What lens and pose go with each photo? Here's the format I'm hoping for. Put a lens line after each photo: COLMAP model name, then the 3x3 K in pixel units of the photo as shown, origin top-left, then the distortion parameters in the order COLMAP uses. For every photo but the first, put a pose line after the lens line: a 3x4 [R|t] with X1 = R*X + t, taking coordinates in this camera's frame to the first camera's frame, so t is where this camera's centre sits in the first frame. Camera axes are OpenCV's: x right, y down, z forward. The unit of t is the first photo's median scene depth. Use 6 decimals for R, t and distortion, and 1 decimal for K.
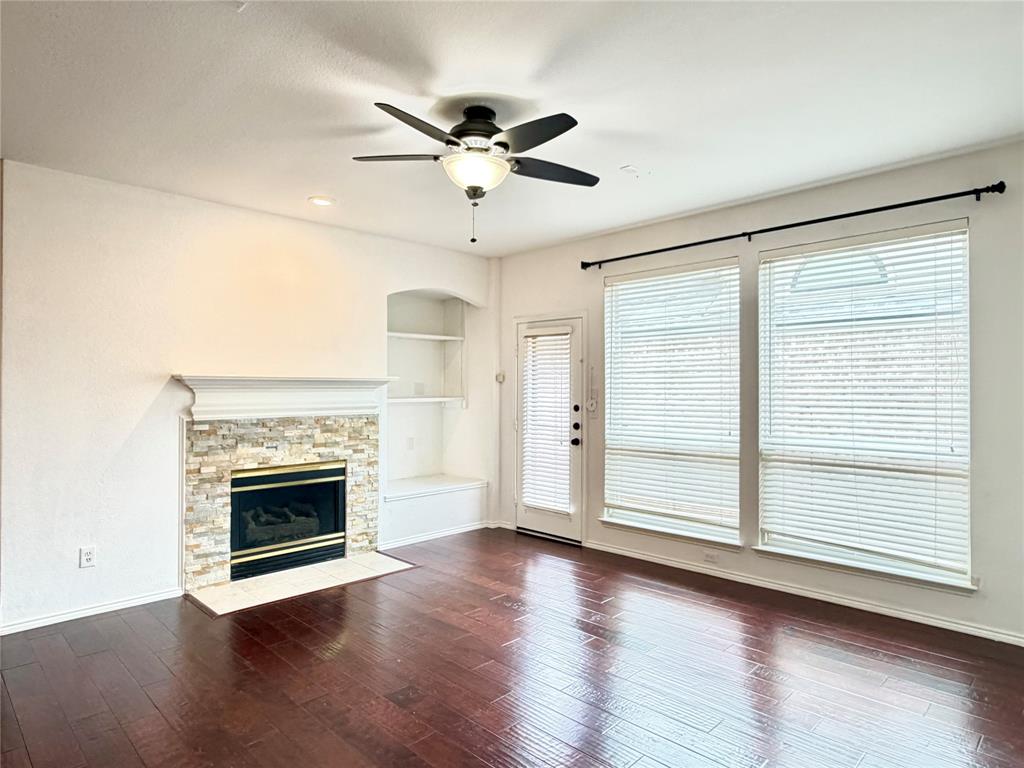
lens RADIAL K [[618.7, 0, 512.0], [0, 618.7, 384.0], [0, 0, 1]] dist [0.001099, 0.000274]
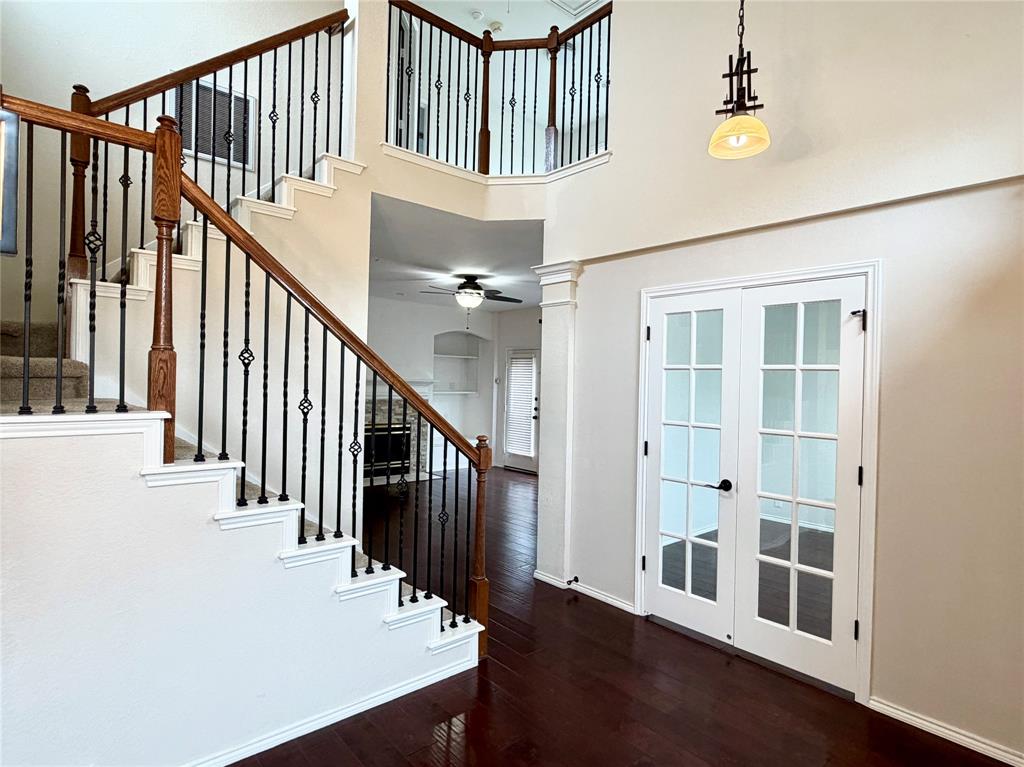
lens RADIAL K [[549.3, 0, 512.0], [0, 549.3, 383.5], [0, 0, 1]] dist [-0.000915, -0.000265]
pose [[0.997604, 0.023543, -0.065050, 0.165004], [-0.022999, 0.999694, 0.009101, -0.023284], [0.065244, -0.007583, 0.997841, -0.733307]]
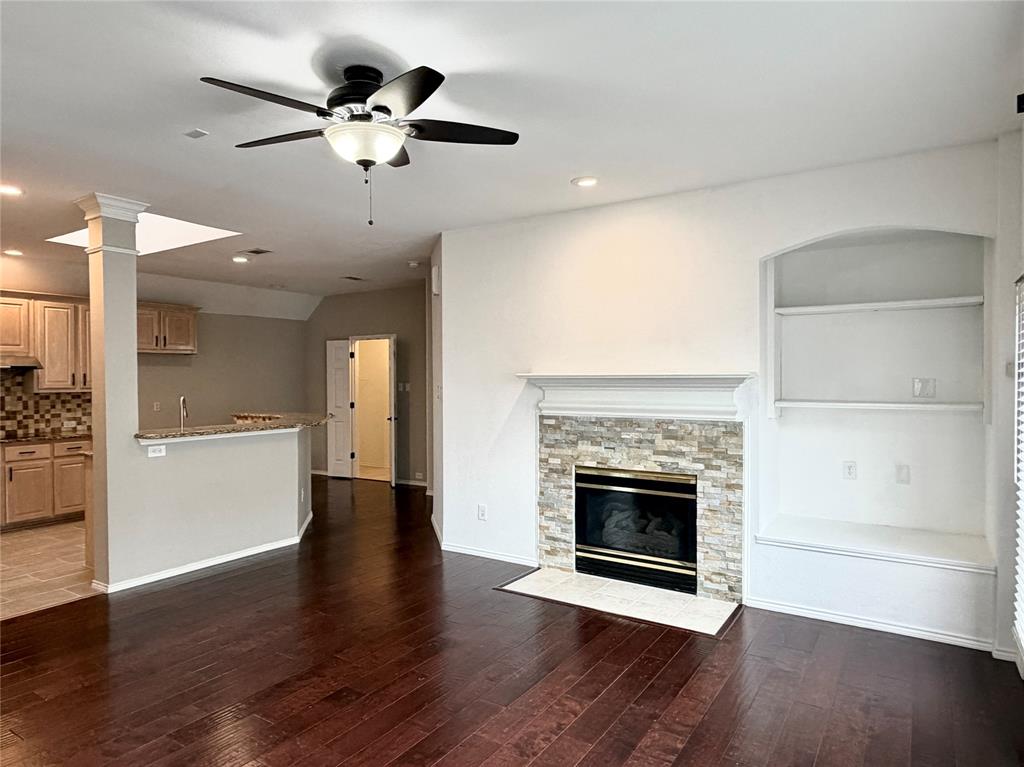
lens RADIAL K [[618.7, 0, 512.0], [0, 618.7, 383.5], [0, 0, 1]] dist [0.001099, 0.000274]
pose [[0.209531, 0.008576, -0.977764, 0.514535], [0.007420, 0.999919, 0.010361, -0.008959], [0.977774, -0.009426, 0.209450, 0.647522]]
